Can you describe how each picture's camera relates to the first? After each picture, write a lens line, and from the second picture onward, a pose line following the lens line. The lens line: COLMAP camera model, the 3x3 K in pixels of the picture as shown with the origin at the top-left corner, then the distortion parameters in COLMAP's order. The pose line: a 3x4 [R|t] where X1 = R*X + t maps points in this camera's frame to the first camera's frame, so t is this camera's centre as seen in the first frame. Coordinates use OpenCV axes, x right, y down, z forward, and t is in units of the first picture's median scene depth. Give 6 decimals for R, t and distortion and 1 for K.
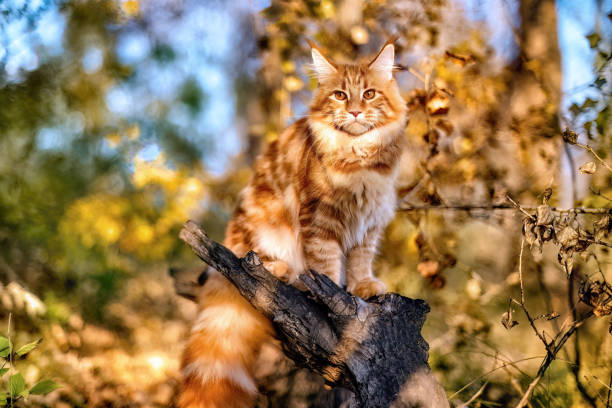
lens RADIAL K [[1183.9, 0, 306.0], [0, 1183.9, 189.2], [0, 0, 1]] dist [-0.162380, -0.083335]
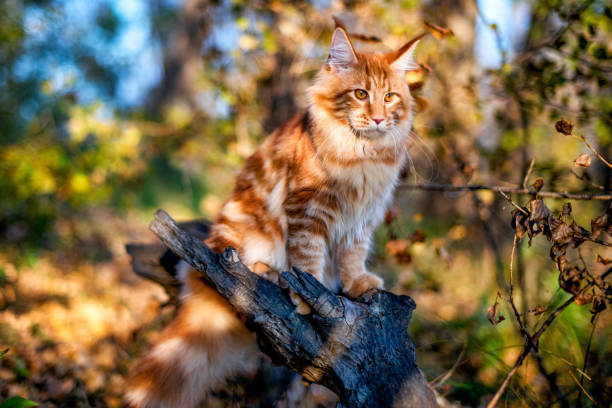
lens RADIAL K [[1156.5, 0, 323.9], [0, 1156.5, 203.0], [0, 0, 1]] dist [-0.152439, -0.082177]
pose [[0.995398, 0.002641, 0.095790, -0.060087], [-0.010671, 0.996458, 0.083415, -0.060043], [-0.095230, -0.084053, 0.991900, 0.088816]]
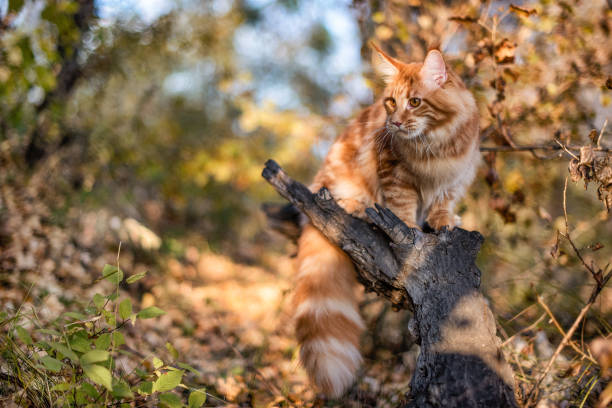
lens RADIAL K [[1183.9, 0, 306.0], [0, 1183.9, 189.2], [0, 0, 1]] dist [-0.162380, -0.083335]
pose [[0.993308, 0.001953, -0.115479, 0.068274], [0.003798, 0.998764, 0.049555, -0.001848], [0.115433, -0.049661, 0.992073, -0.121109]]
